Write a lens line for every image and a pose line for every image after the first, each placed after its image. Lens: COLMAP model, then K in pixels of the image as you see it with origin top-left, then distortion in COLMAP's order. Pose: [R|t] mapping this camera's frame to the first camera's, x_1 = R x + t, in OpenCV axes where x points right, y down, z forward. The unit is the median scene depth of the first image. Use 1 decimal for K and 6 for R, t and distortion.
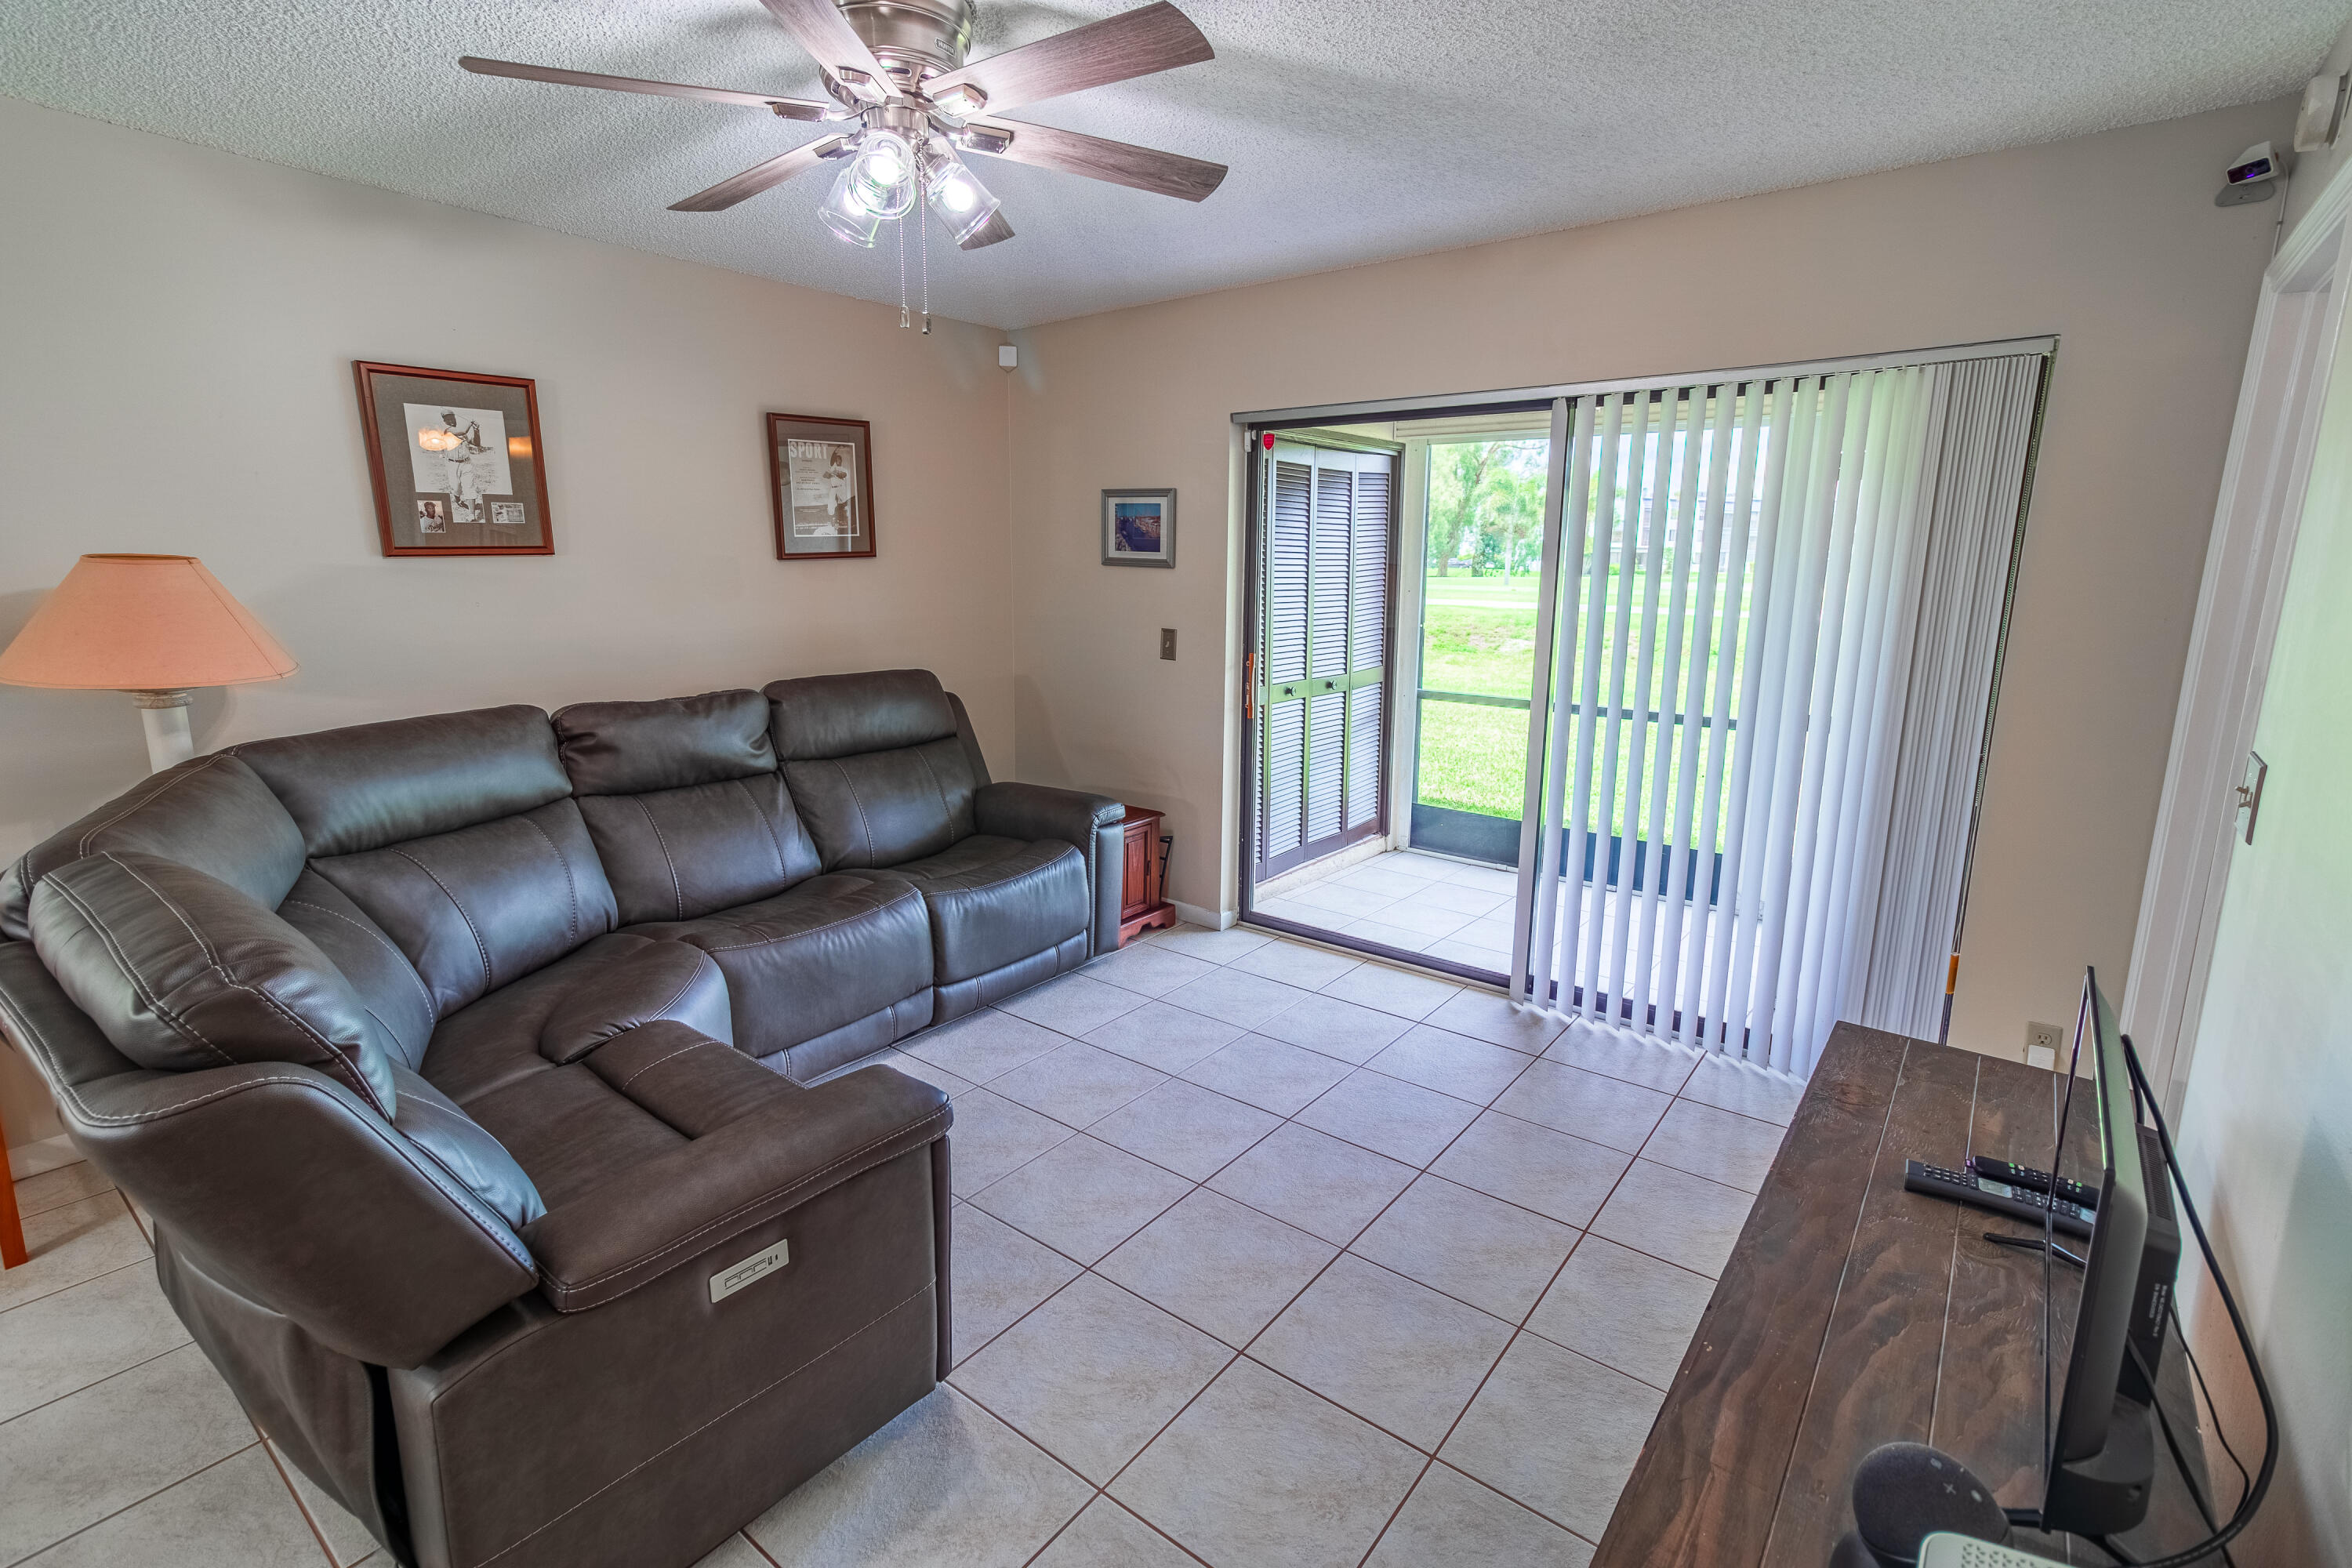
lens RADIAL K [[1078.6, 0, 1179.3], [0, 1078.6, 767.0], [0, 0, 1]] dist [-0.001407, 0.010328]
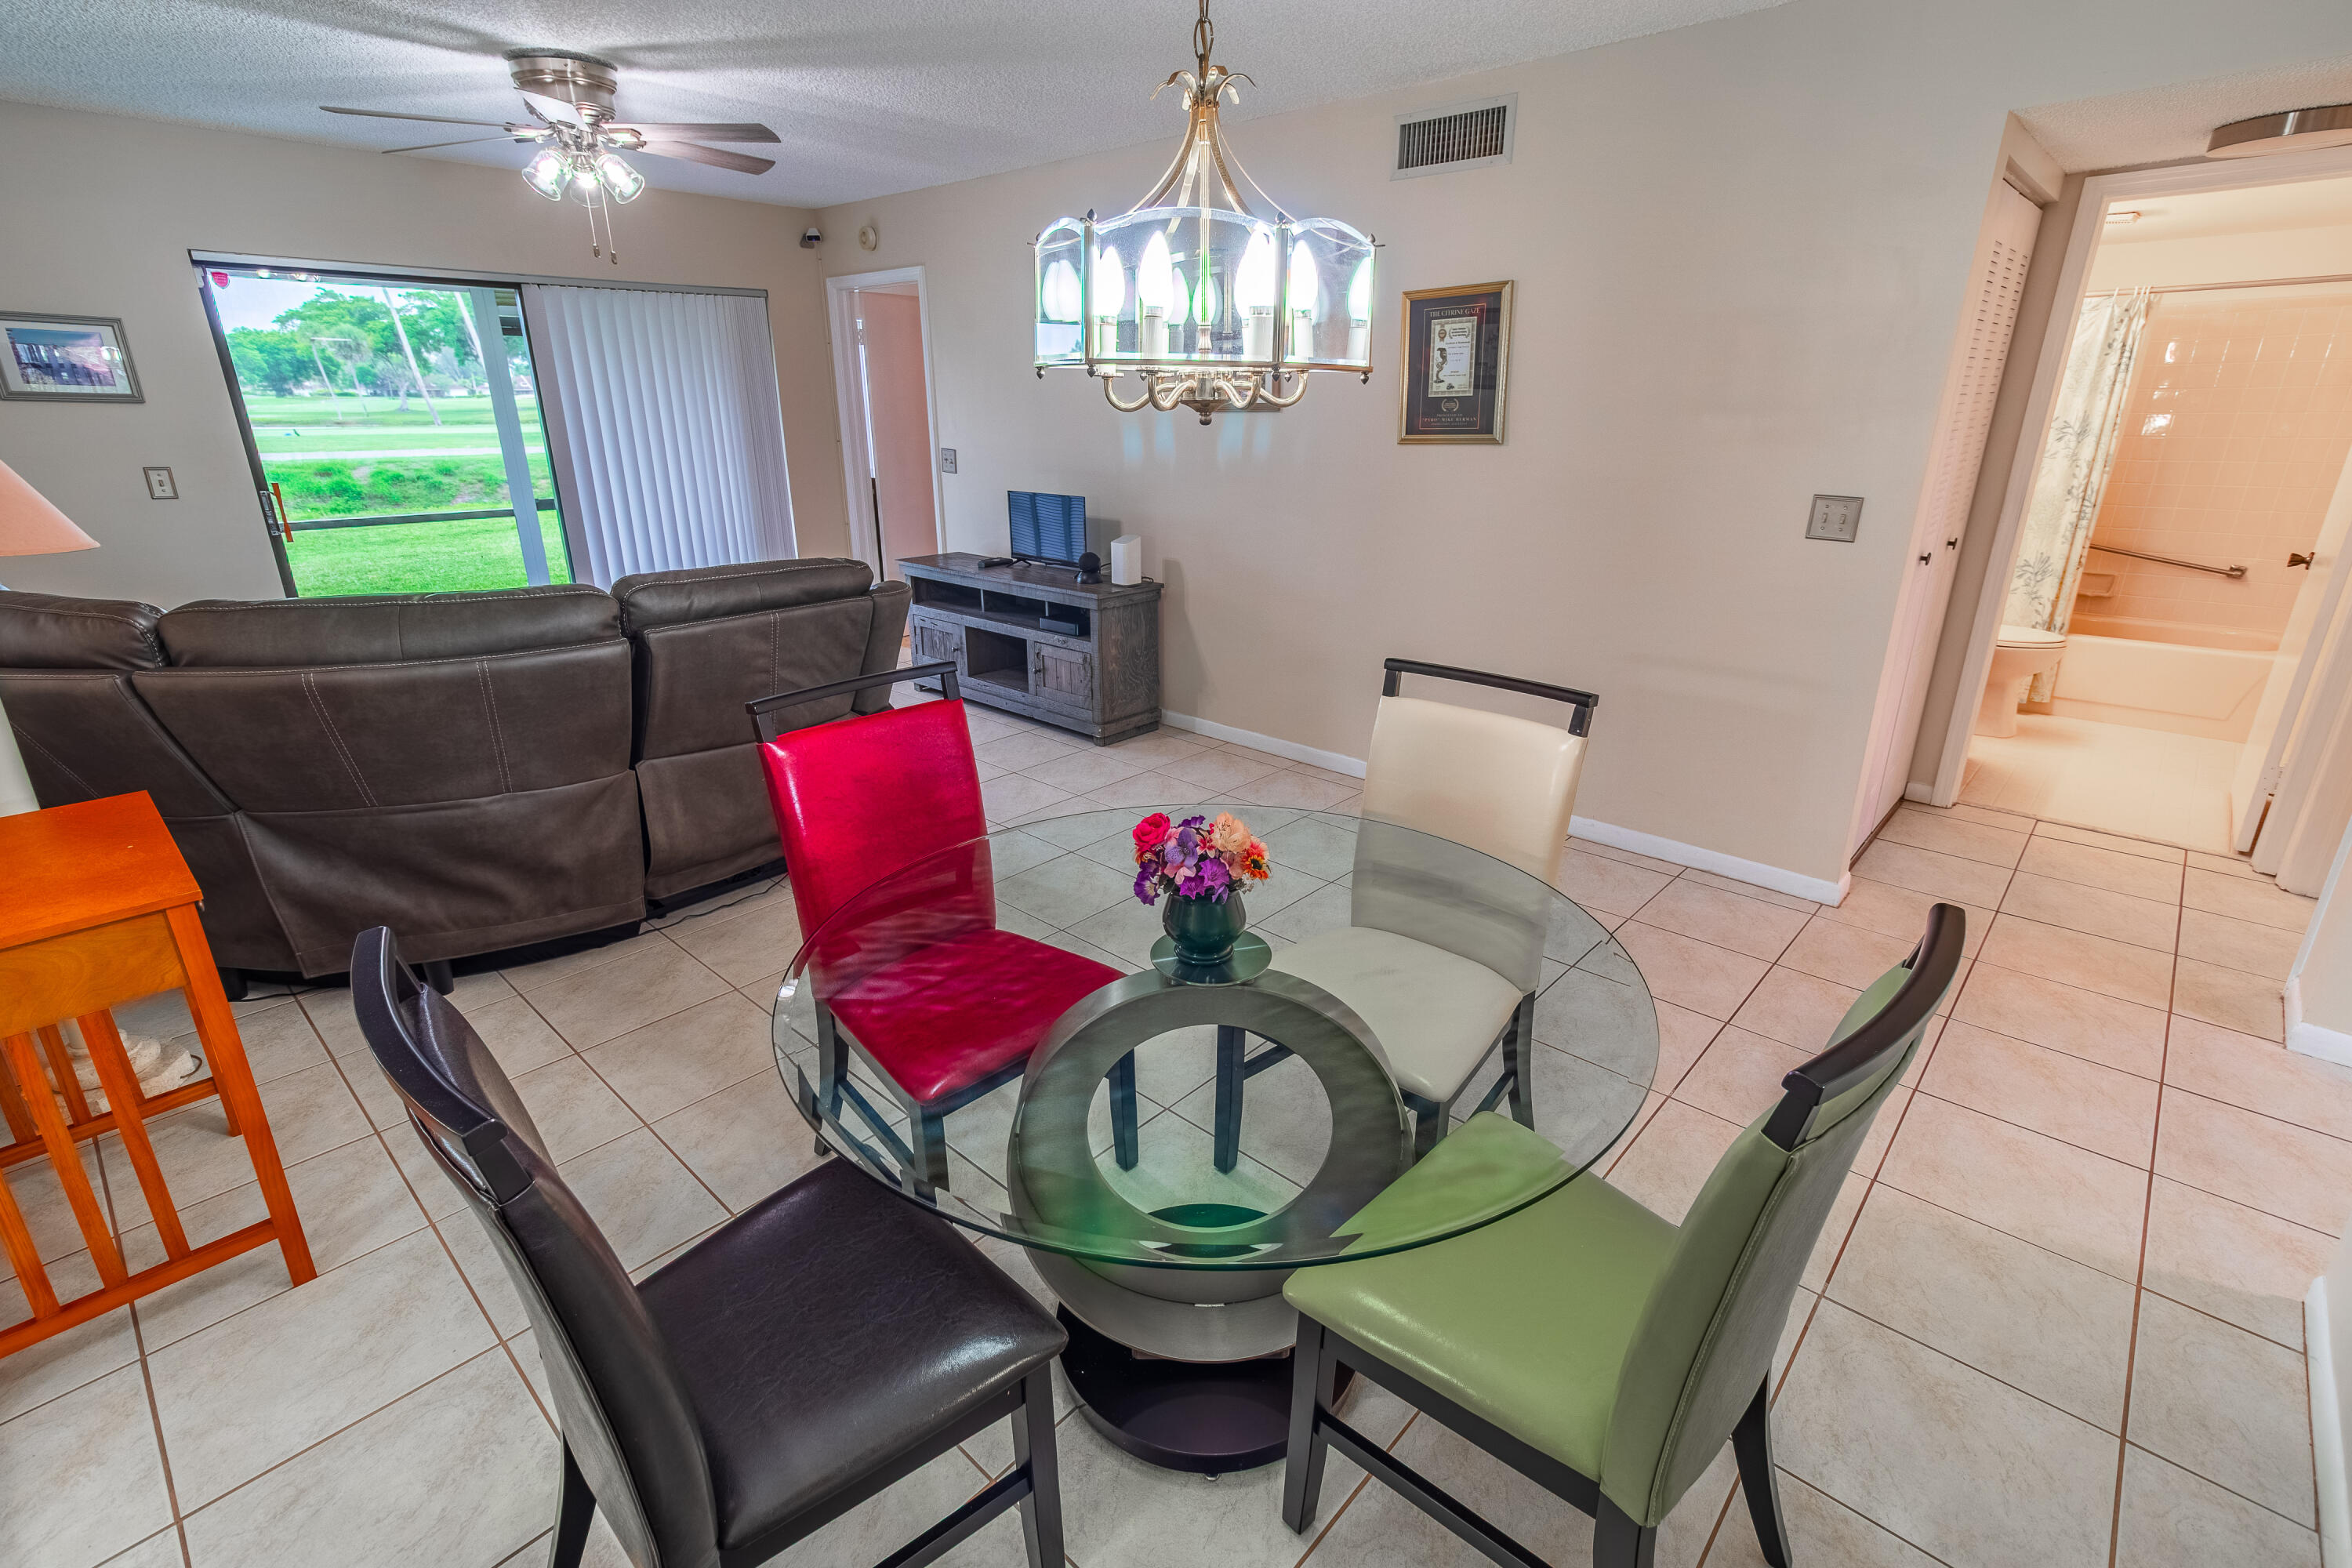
lens RADIAL K [[1081.8, 0, 1175.7], [0, 1081.8, 767.4], [0, 0, 1]] dist [0.001506, 0.012060]
pose [[0.081645, -0.336297, 0.938210, -1.042315], [0.195228, 0.928513, 0.315832, -0.006785], [-0.977354, 0.157379, 0.141463, -0.017230]]
